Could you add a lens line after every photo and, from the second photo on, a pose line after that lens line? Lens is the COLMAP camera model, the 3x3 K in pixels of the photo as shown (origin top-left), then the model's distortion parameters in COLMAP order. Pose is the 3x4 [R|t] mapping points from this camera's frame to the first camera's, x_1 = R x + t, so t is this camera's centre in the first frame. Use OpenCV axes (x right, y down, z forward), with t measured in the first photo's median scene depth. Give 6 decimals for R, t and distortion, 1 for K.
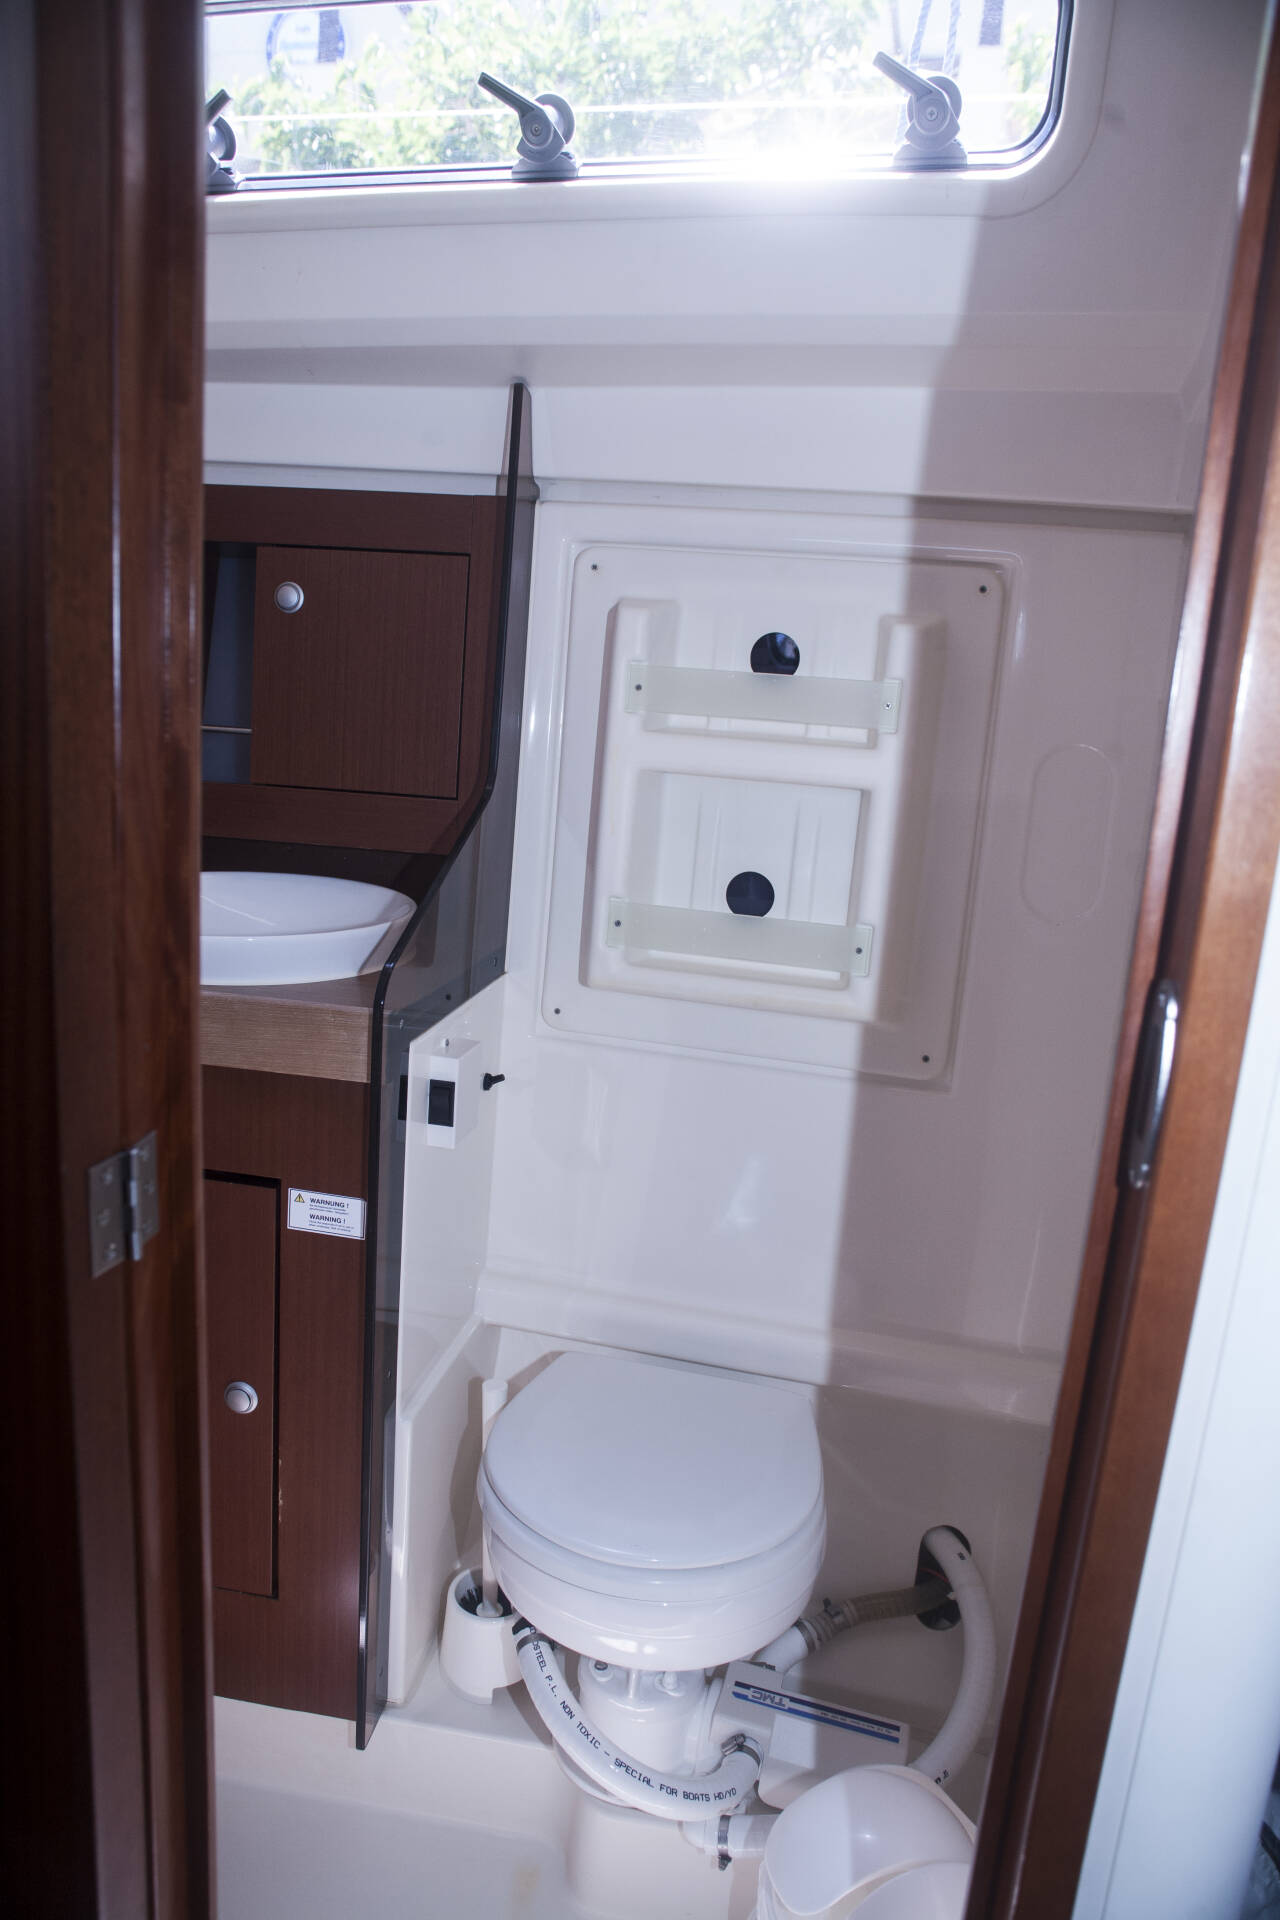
lens RADIAL K [[1315.3, 0, 708.2], [0, 1315.3, 956.1], [0, 0, 1]] dist [-0.094340, 0.065551]
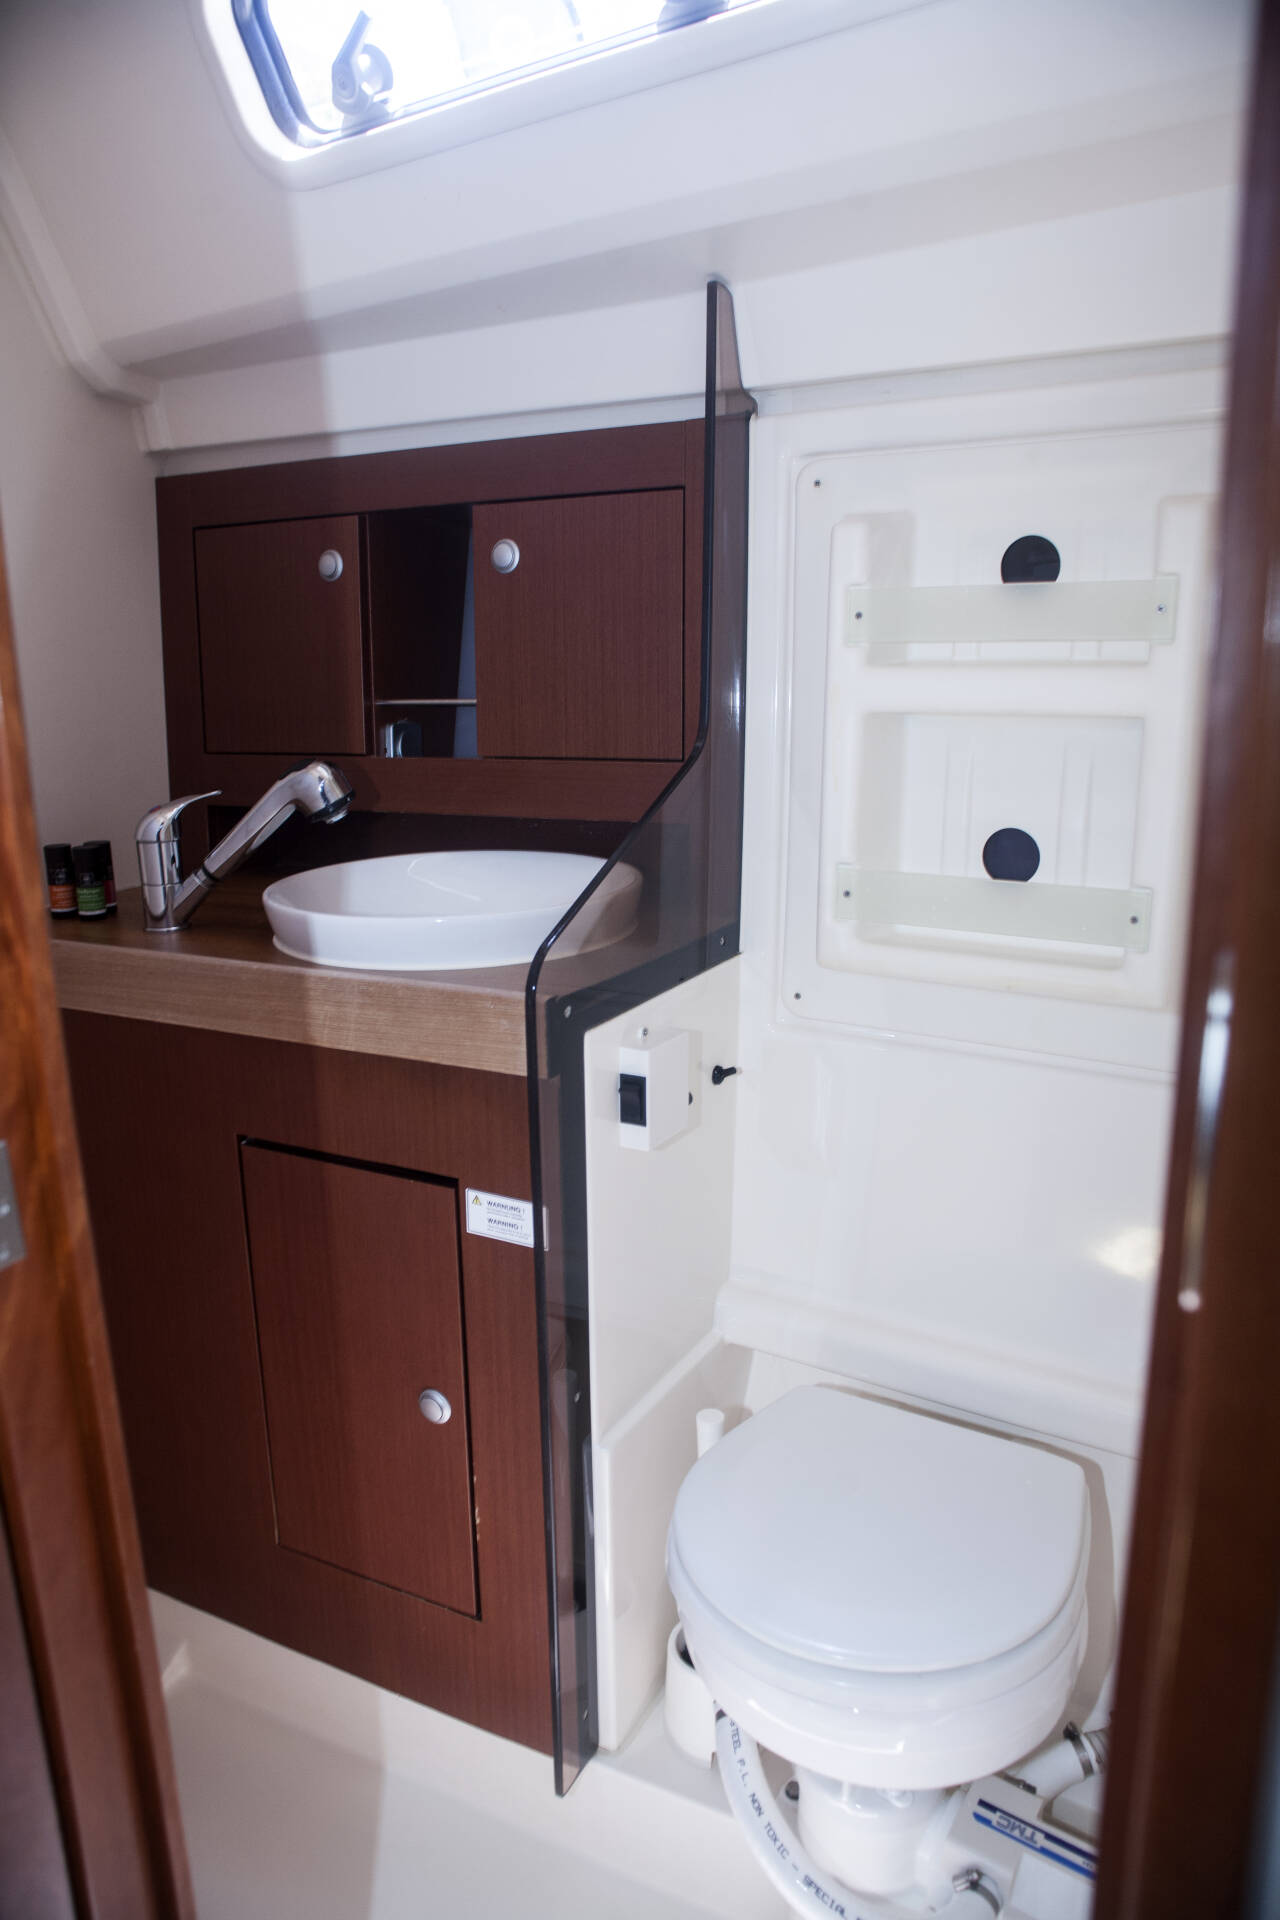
lens RADIAL K [[1315.3, 0, 708.2], [0, 1315.3, 956.1], [0, 0, 1]] dist [-0.094340, 0.065551]
pose [[0.939680, -0.010991, -0.341878, 0.146752], [0.016080, 0.999798, 0.012052, 0.004282], [0.341677, -0.016823, 0.939667, 0.172682]]
